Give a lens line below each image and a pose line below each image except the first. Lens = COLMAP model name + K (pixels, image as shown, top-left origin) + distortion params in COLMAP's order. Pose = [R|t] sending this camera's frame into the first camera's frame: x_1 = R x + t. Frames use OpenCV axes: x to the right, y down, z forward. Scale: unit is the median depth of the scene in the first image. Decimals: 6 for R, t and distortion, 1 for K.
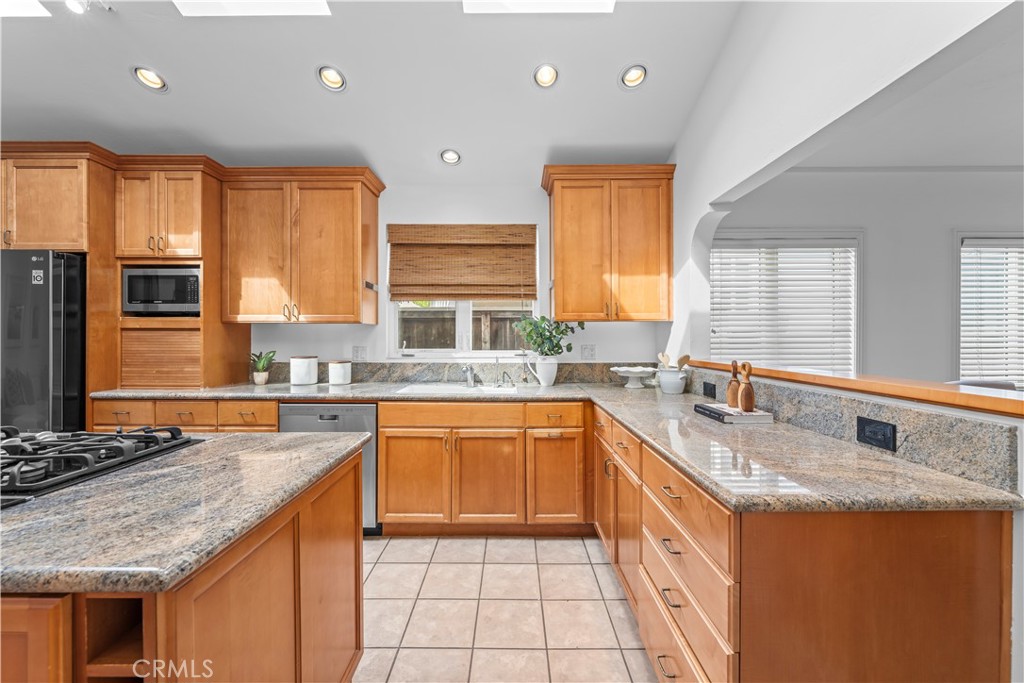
lens RADIAL K [[393.9, 0, 513.9], [0, 393.9, 338.9], [0, 0, 1]] dist [-0.002087, -0.000463]
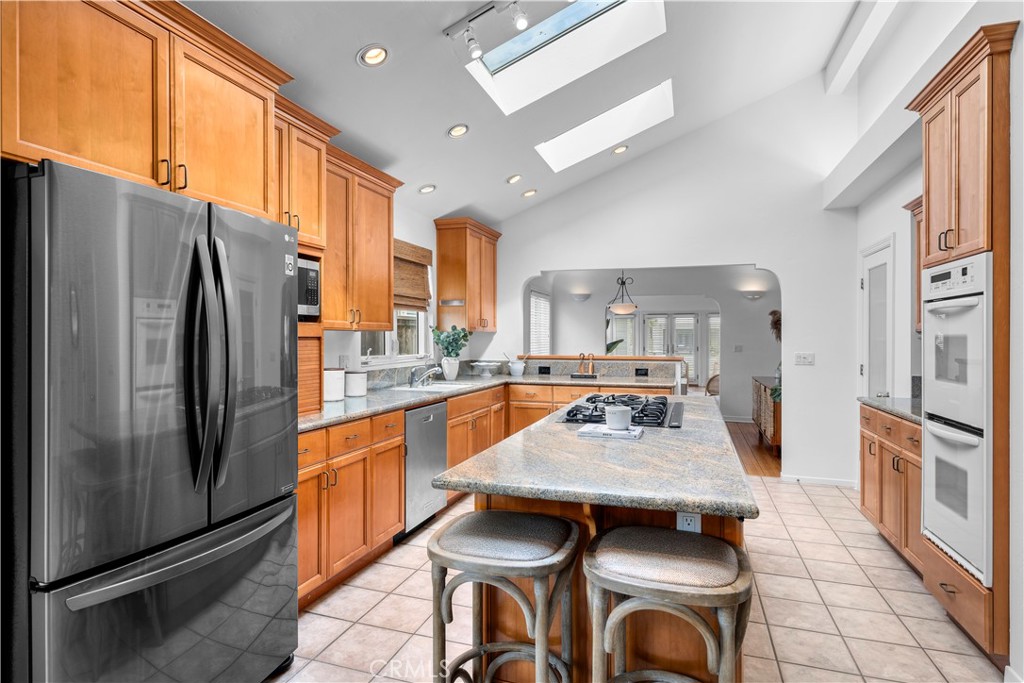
lens RADIAL K [[542.5, 0, 512.0], [0, 542.5, 341.5], [0, 0, 1]] dist [0.000148, -0.000708]
pose [[0.314226, -0.007506, 0.949319, -1.590684], [0.002196, 0.999972, 0.007180, -0.022226], [-0.949346, -0.000172, 0.314233, 0.256086]]
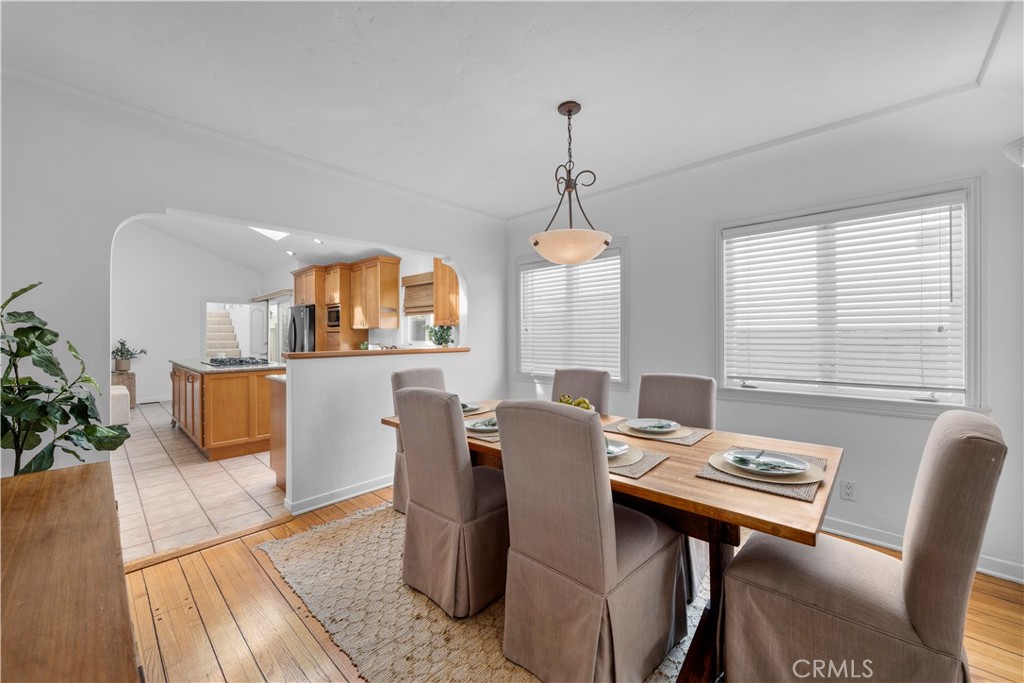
lens RADIAL K [[393.9, 0, 513.9], [0, 393.9, 338.9], [0, 0, 1]] dist [-0.002087, -0.000463]
pose [[0.729687, 0.004248, -0.683768, 1.548031], [-0.003166, 0.999991, 0.002833, 0.008773], [0.683774, 0.000098, 0.729694, -0.053899]]
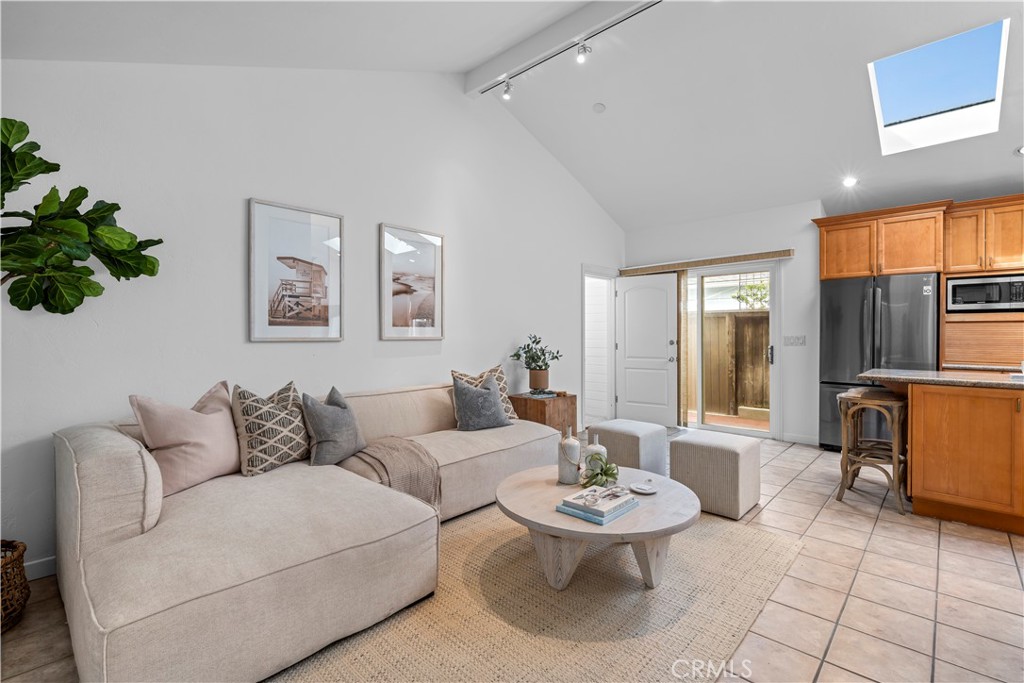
lens RADIAL K [[470.0, 0, 510.0], [0, 470.0, 335.4], [0, 0, 1]] dist [0.000296, 0.000055]
pose [[0.730731, 0.002269, -0.682662, -0.911141], [-0.002554, 0.999997, 0.000590, 0.025468], [0.682661, 0.001312, 0.730734, -1.265614]]
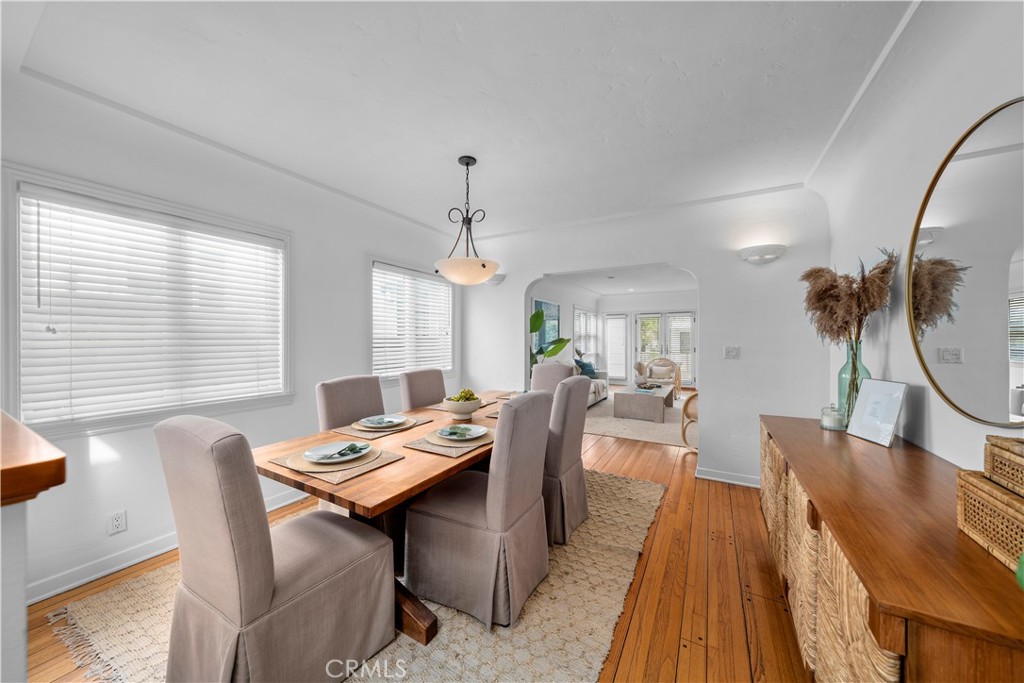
lens RADIAL K [[351.7, 0, 512.0], [0, 351.7, 341.5], [0, 0, 1]] dist [-0.000149, 0.000008]
pose [[0.496038, -0.004117, 0.868291, 0.415485], [0.003397, 0.999990, 0.002801, 0.001123], [-0.868294, 0.001561, 0.496047, 0.057370]]
